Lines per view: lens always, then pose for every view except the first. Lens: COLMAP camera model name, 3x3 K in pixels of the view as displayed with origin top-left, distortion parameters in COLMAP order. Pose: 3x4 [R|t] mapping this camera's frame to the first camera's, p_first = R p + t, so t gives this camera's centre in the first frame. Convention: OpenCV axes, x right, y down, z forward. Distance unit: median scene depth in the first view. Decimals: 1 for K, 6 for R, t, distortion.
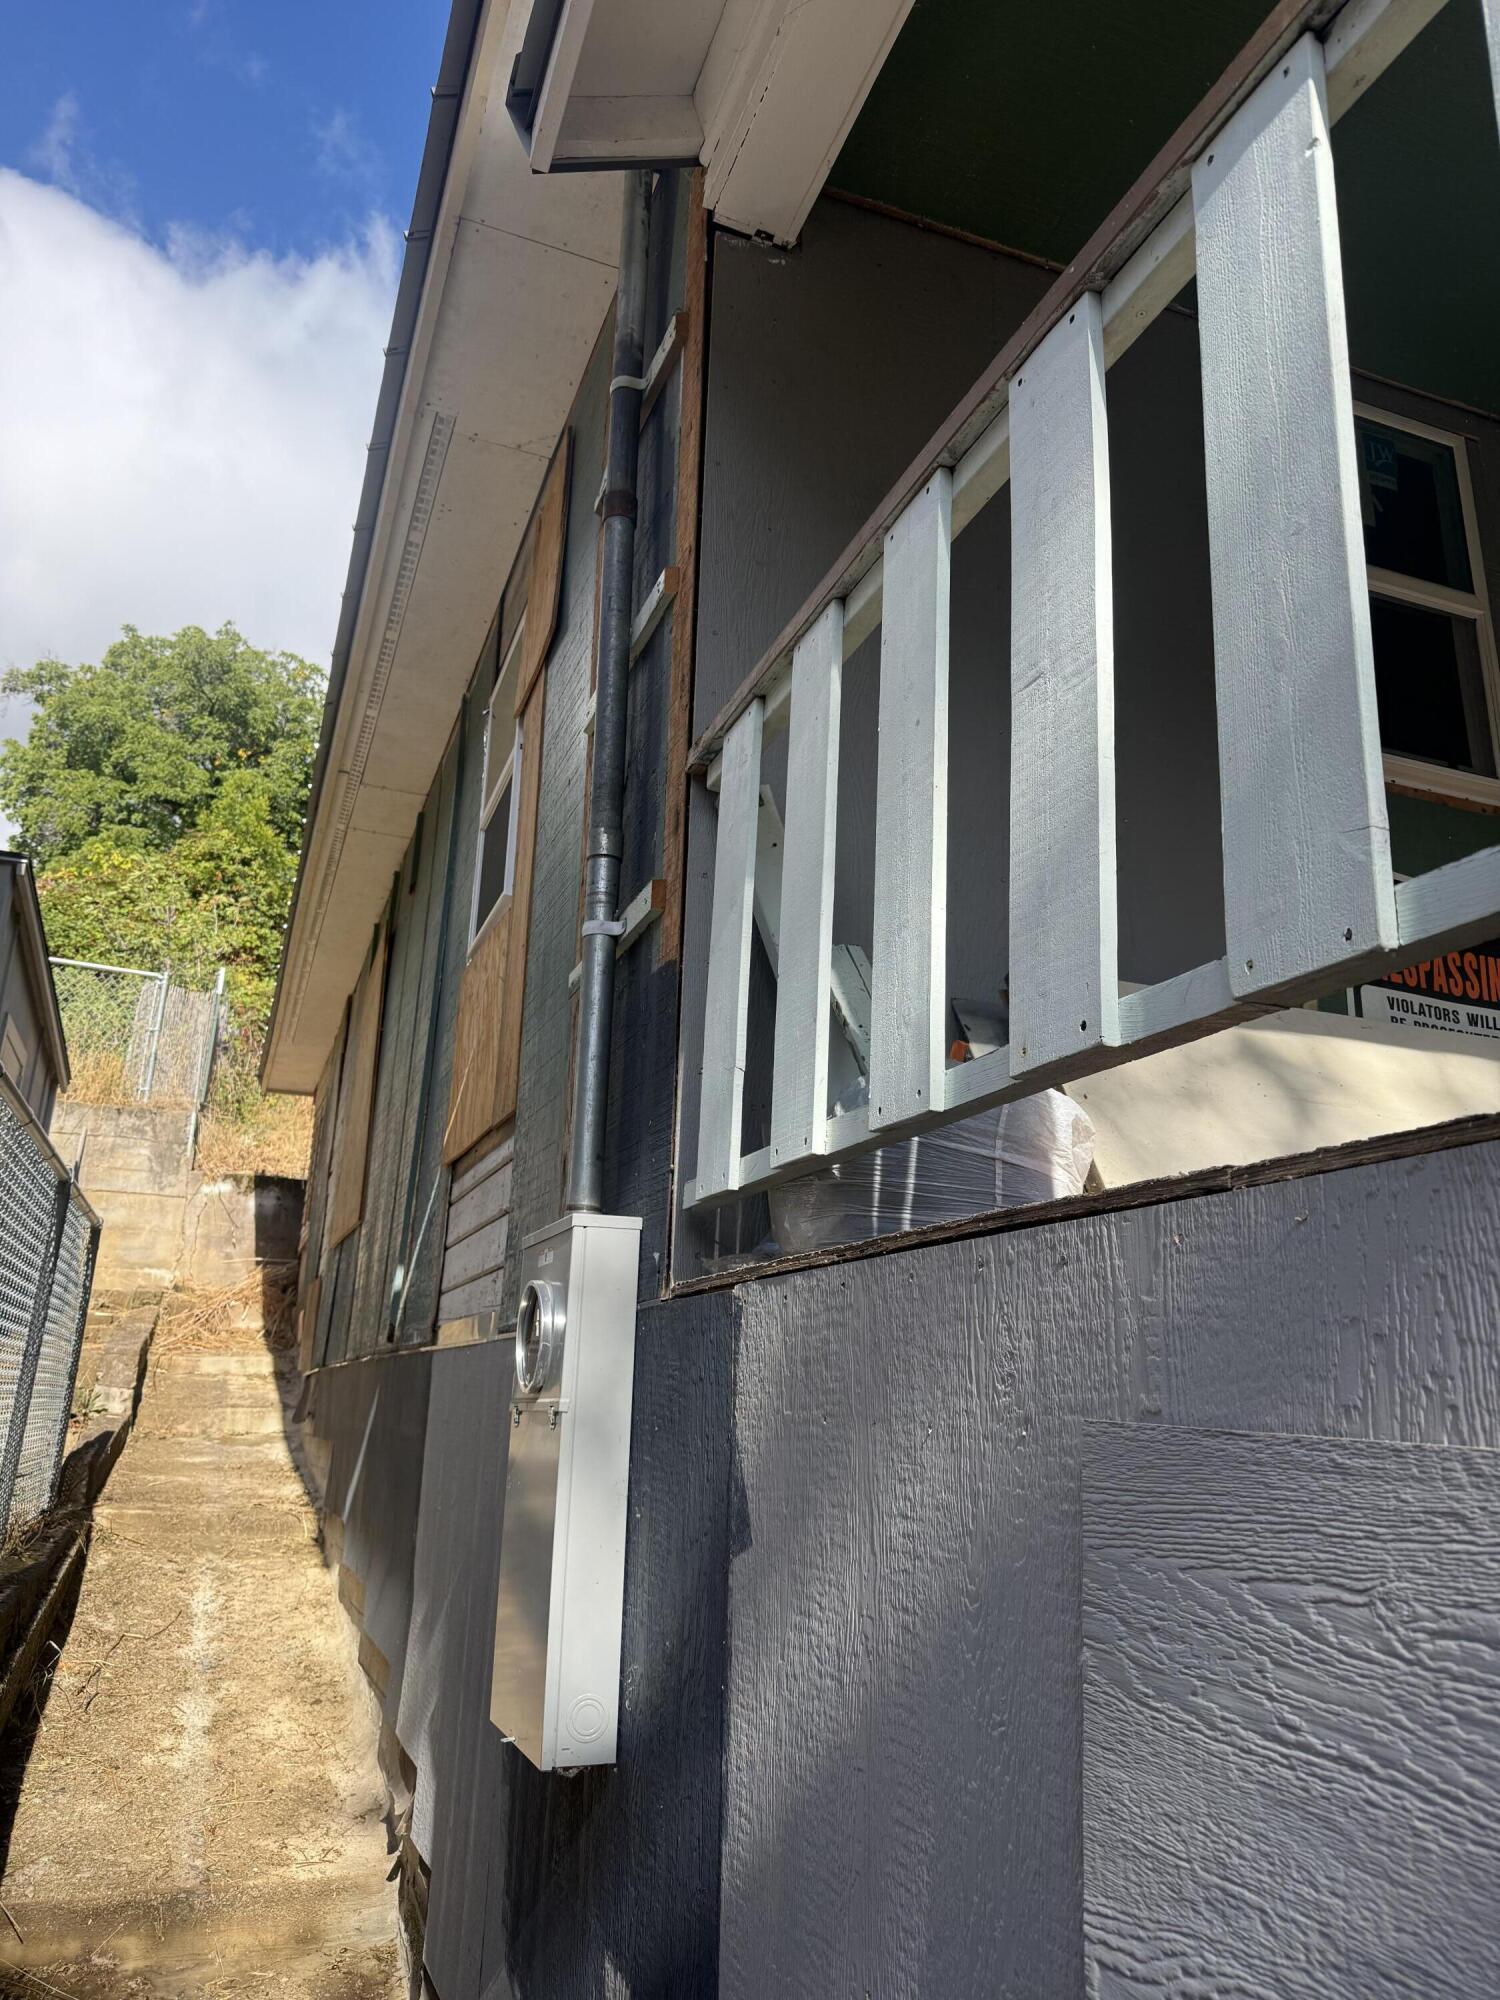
lens RADIAL K [[1415.3, 0, 750.0], [0, 1415.3, 1000.0], [0, 0, 1]] dist [0.054888, -0.071468]
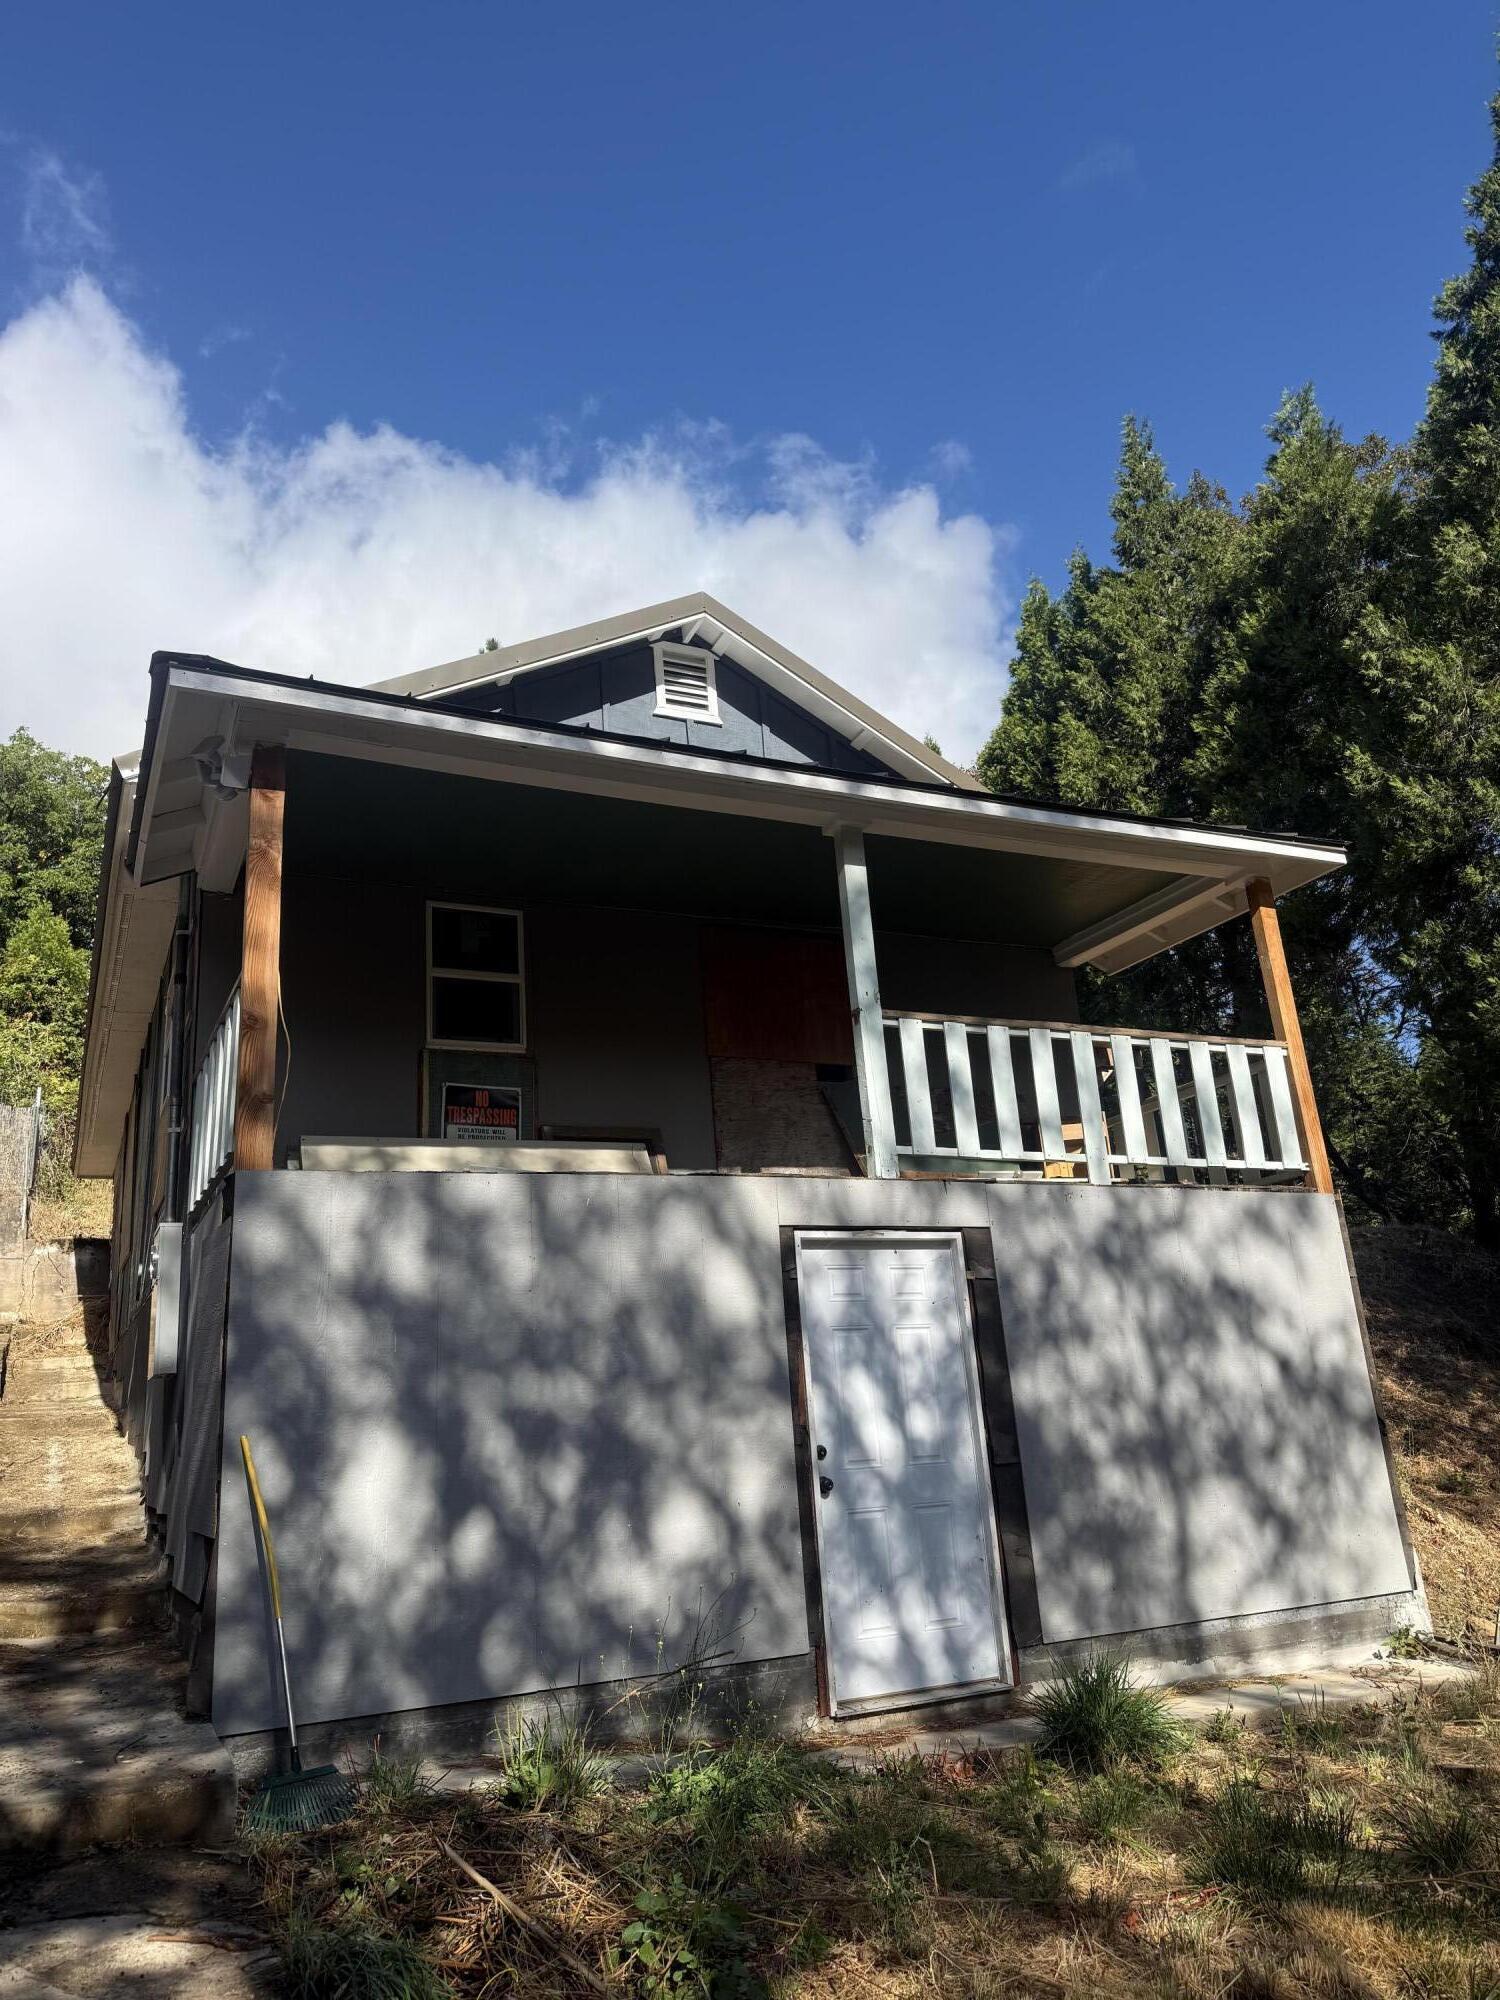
lens RADIAL K [[1410.6, 0, 749.1], [0, 1410.6, 1025.9], [0, 0, 1]] dist [-0.003621, -0.000586]
pose [[0.991310, -0.065802, 0.113907, 0.158887], [0.066245, 0.997803, -0.000099, -0.039458], [-0.113650, 0.007644, 0.993491, -0.432531]]
